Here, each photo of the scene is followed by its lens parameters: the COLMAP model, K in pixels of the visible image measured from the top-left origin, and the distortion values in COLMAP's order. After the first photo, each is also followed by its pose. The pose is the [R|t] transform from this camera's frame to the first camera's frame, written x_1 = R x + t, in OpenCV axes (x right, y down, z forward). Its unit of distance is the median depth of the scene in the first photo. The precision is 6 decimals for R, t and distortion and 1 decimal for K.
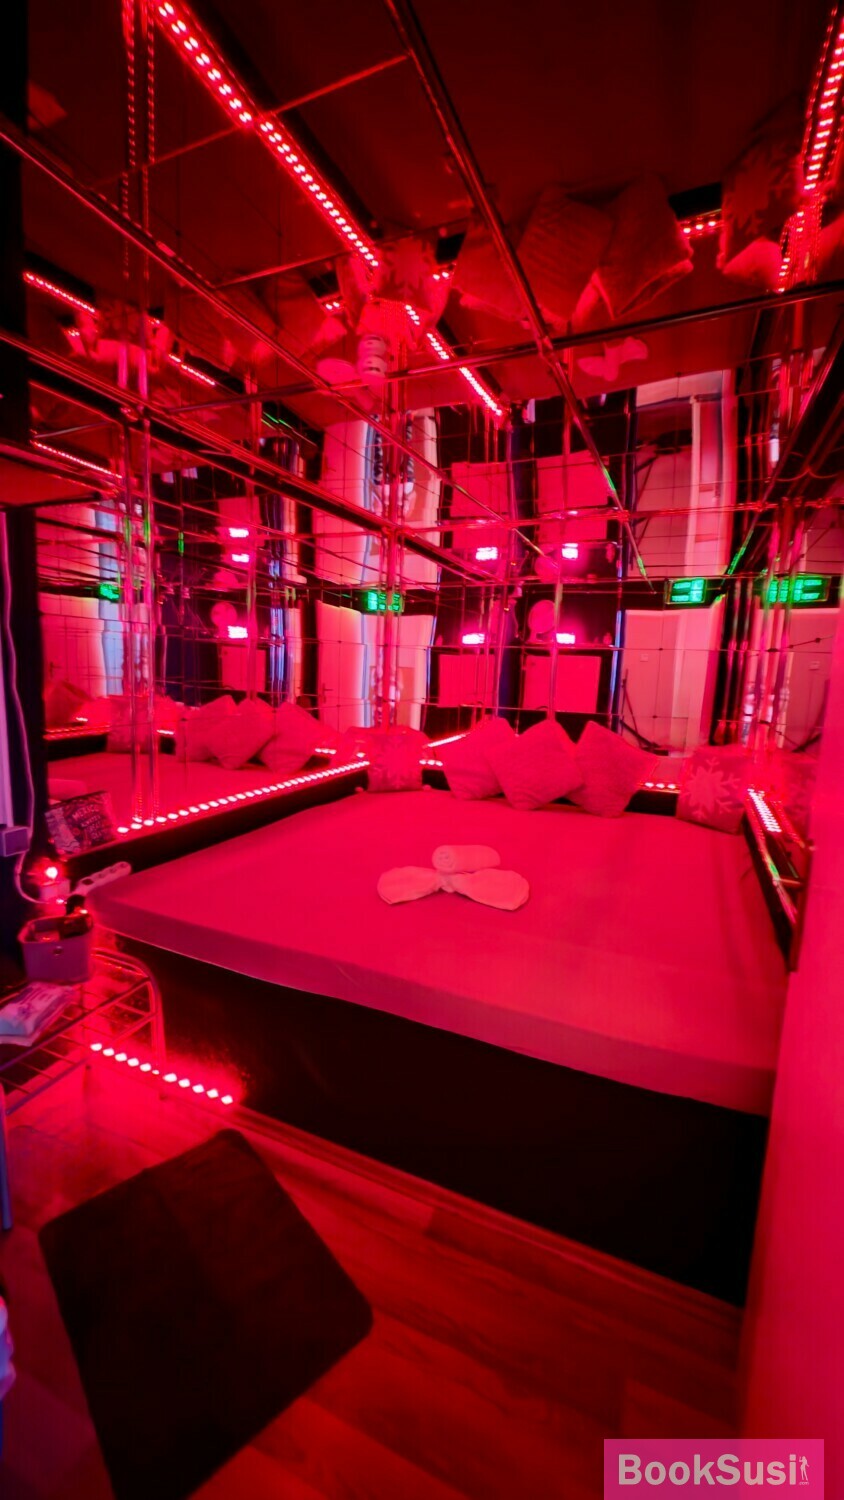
lens RADIAL K [[593.5, 0, 423.7], [0, 593.5, 744.0], [0, 0, 1]] dist [0.011018, -0.000009]
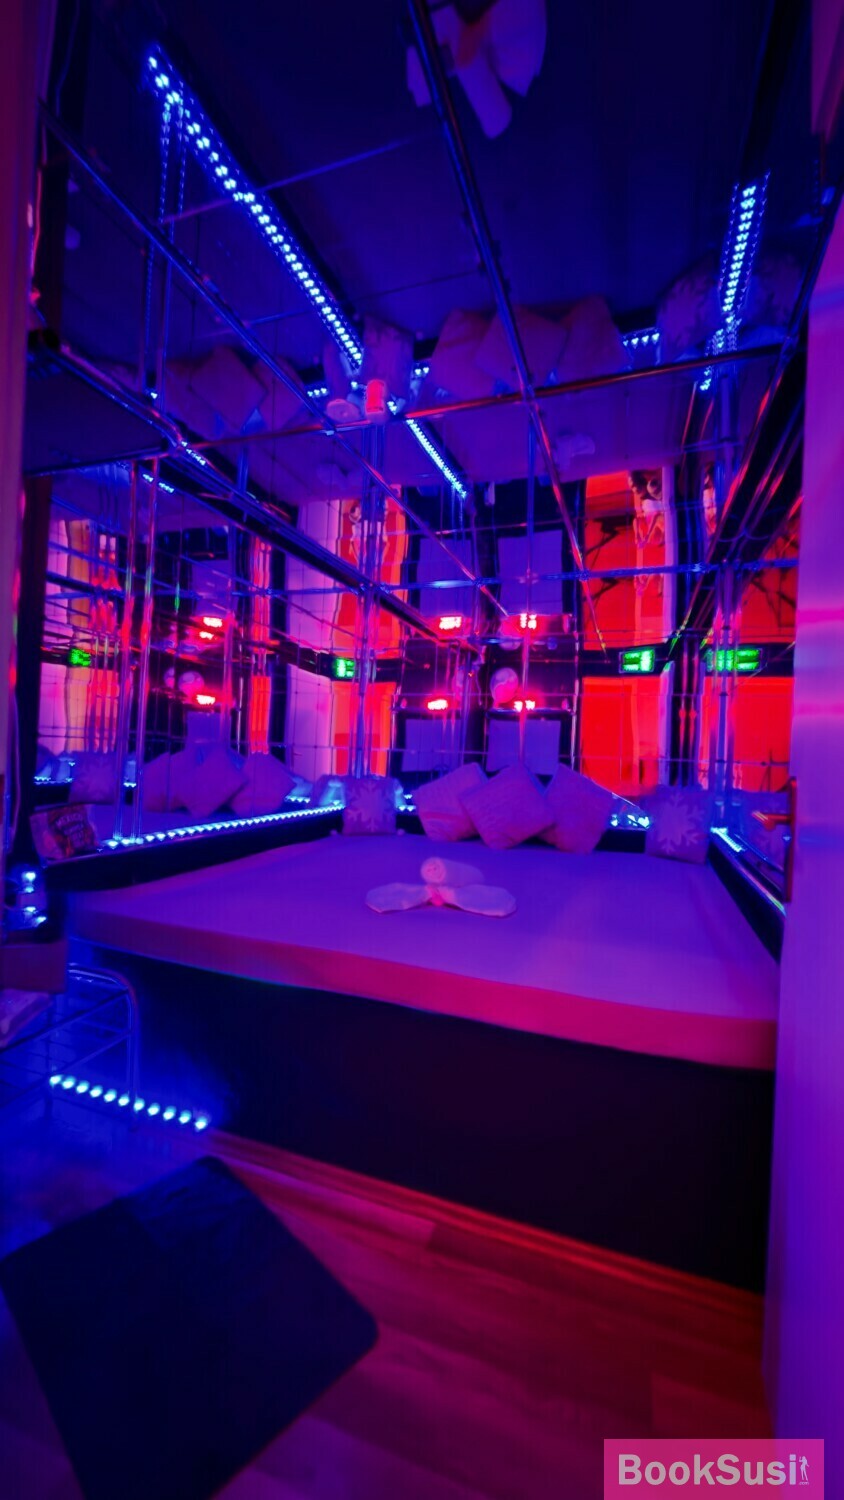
lens RADIAL K [[593.5, 0, 416.4], [0, 593.5, 752.7], [0, 0, 1]] dist [0.011018, -0.000009]
pose [[0.997700, 0.008110, 0.067290, -0.043539], [0.001430, 0.990075, -0.140531, 0.096195], [-0.067762, 0.140304, 0.987787, -0.015867]]
